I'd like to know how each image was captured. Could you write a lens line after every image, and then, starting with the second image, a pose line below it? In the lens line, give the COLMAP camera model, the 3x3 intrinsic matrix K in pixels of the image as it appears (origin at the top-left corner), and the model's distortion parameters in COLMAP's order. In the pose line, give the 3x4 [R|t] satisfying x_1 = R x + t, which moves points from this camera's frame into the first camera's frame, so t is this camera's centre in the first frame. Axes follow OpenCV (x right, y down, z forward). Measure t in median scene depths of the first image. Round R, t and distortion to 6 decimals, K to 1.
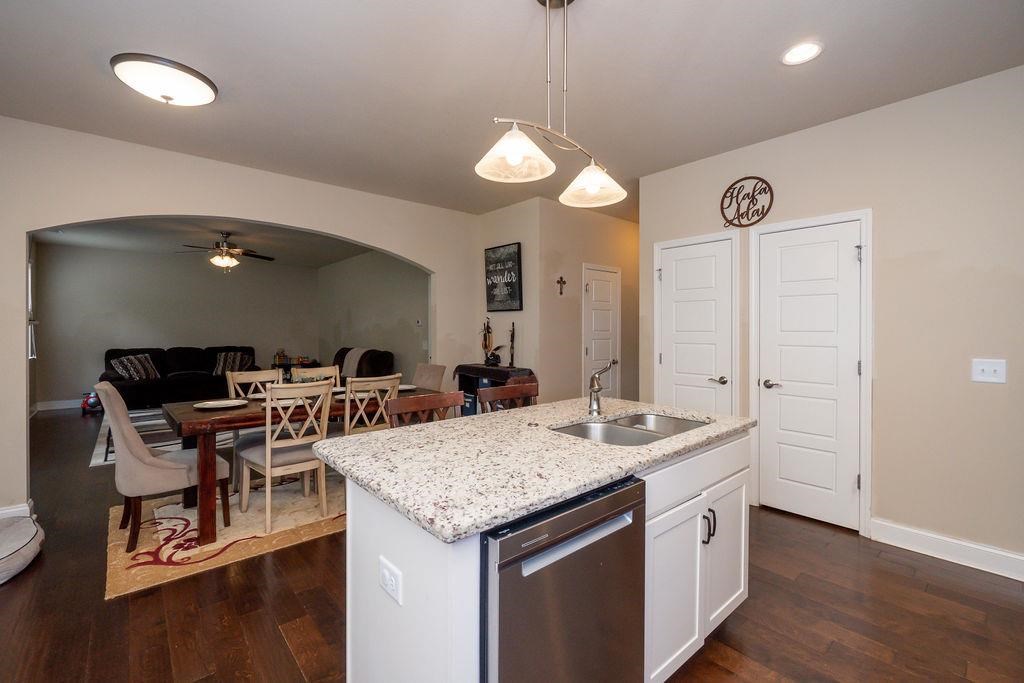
lens RADIAL K [[451.0, 0, 515.0], [0, 451.0, 333.7], [0, 0, 1]] dist [-0.002497, -0.000565]
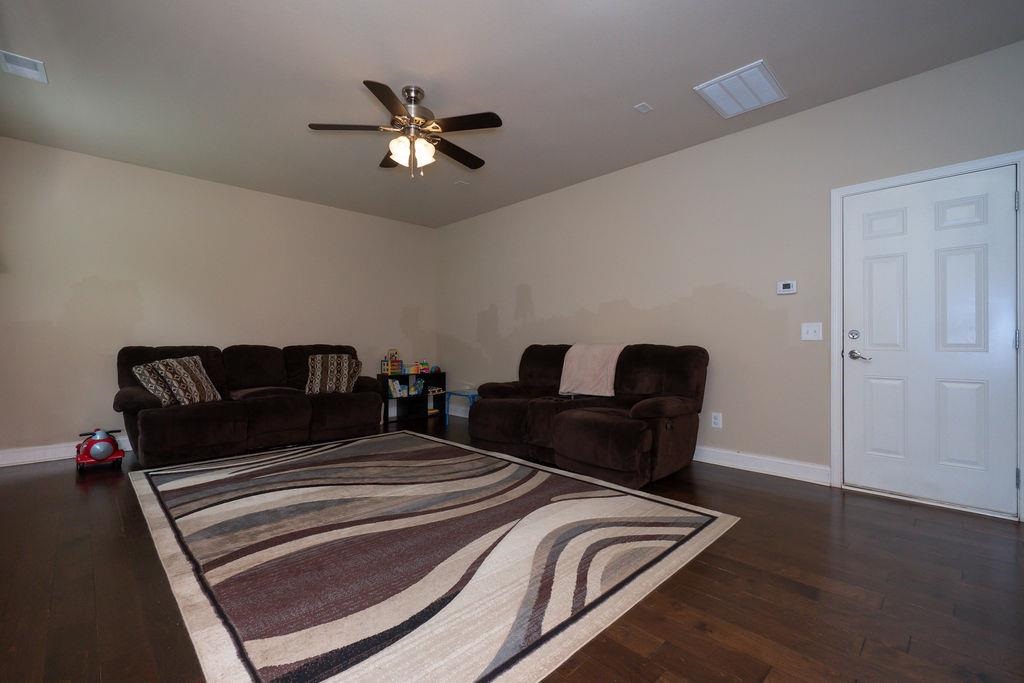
lens RADIAL K [[451.0, 0, 503.7], [0, 451.0, 344.0], [0, 0, 1]] dist [-0.002497, -0.000565]
pose [[0.999585, -0.002175, 0.028713, -0.476752], [0.002183, 0.999998, -0.000279, 0.032232], [-0.028712, 0.000341, 0.999588, 0.459691]]
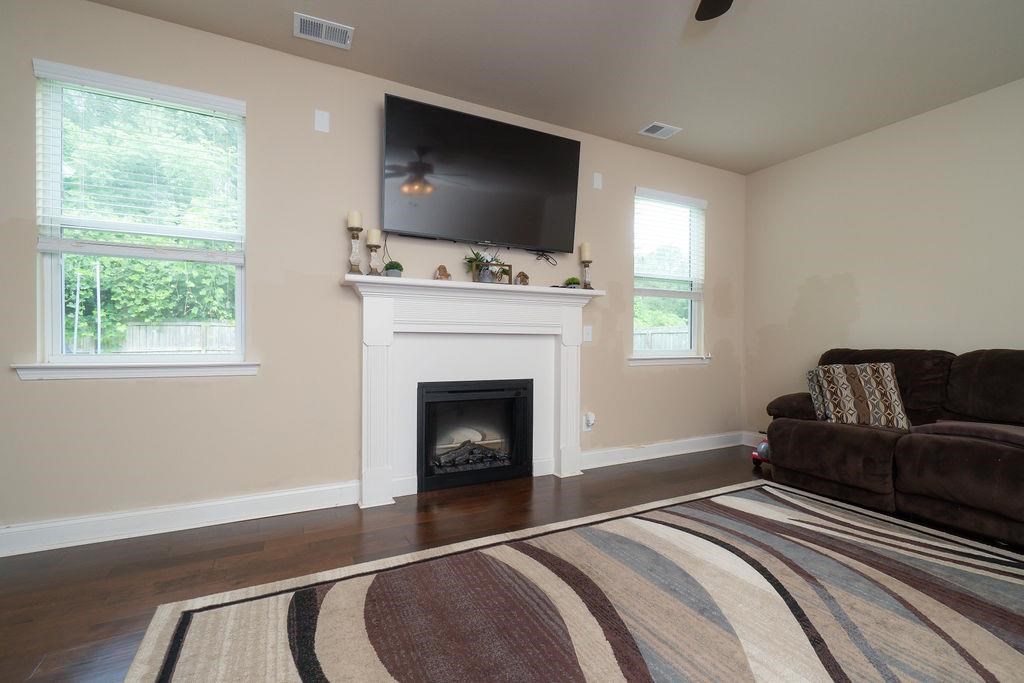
lens RADIAL K [[451.0, 0, 504.1], [0, 451.0, 342.9], [0, 0, 1]] dist [-0.002497, -0.000565]
pose [[-0.268051, 0.000748, -0.963405, -0.351551], [-0.006977, 0.999972, 0.002718, 0.028928], [0.963380, 0.007450, -0.268038, 0.805465]]
